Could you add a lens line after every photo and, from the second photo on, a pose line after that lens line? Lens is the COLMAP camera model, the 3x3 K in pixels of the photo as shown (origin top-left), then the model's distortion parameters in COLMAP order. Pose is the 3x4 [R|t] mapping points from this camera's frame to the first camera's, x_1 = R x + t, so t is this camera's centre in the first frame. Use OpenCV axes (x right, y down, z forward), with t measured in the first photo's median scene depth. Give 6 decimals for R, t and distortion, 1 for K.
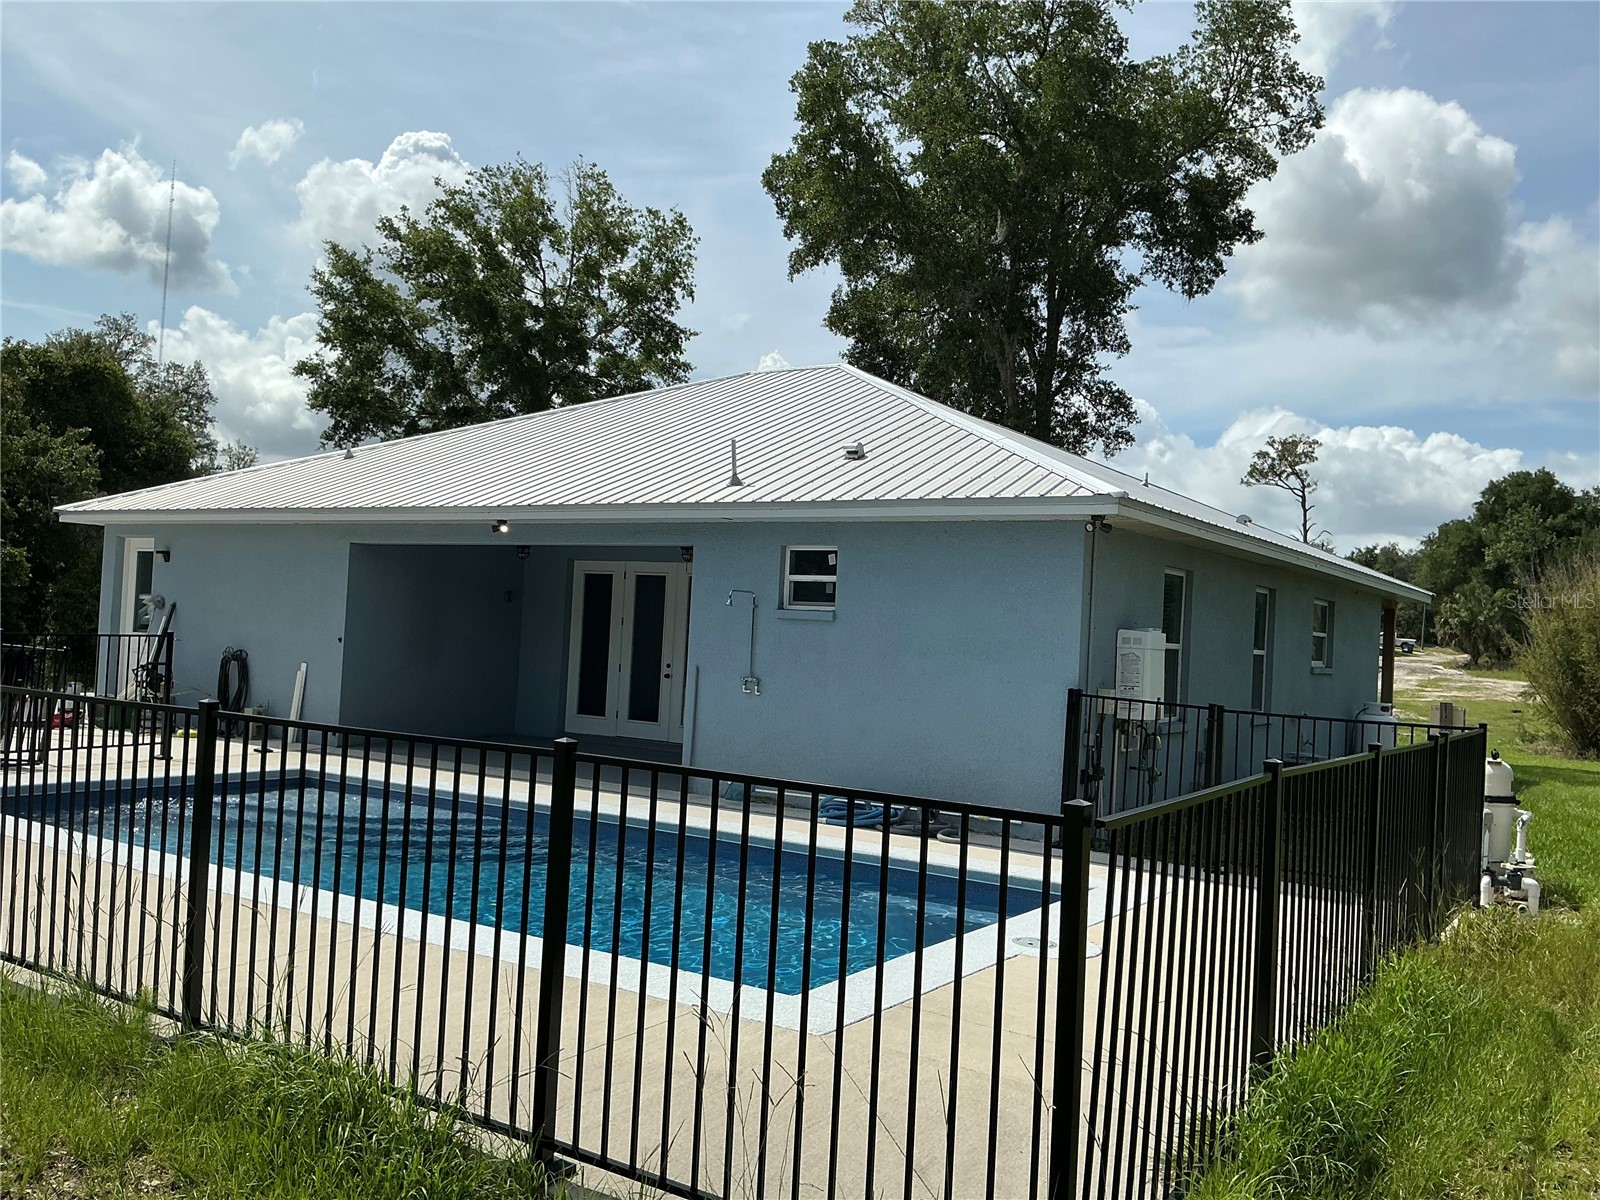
lens RADIAL K [[1343.5, 0, 795.8], [0, 1343.5, 597.4], [0, 0, 1]] dist [0.126128, -0.255834]
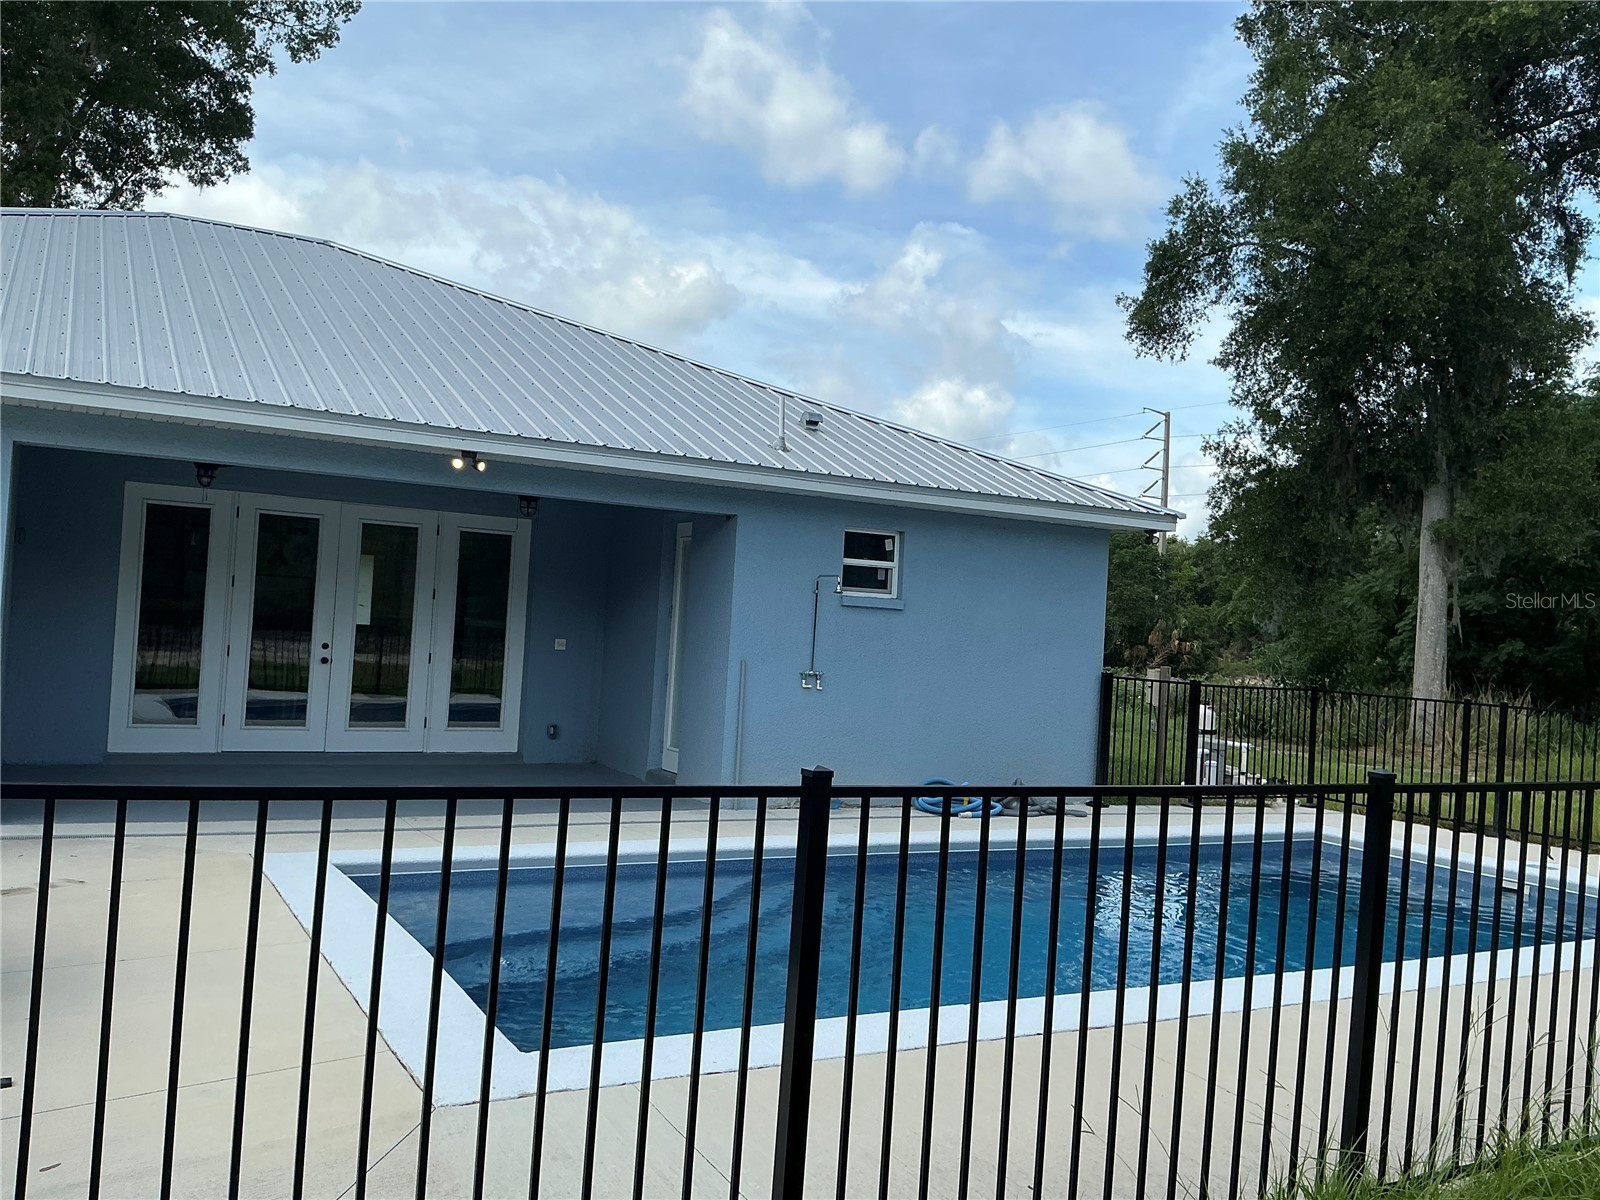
lens RADIAL K [[1343.9, 0, 797.9], [0, 1343.9, 582.0], [0, 0, 1]] dist [0.120999, -0.249430]
pose [[0.466154, 0.008967, 0.884658, -0.835093], [-0.058822, 0.998050, 0.020879, -0.017394], [-0.882746, -0.061771, 0.465773, 0.603094]]
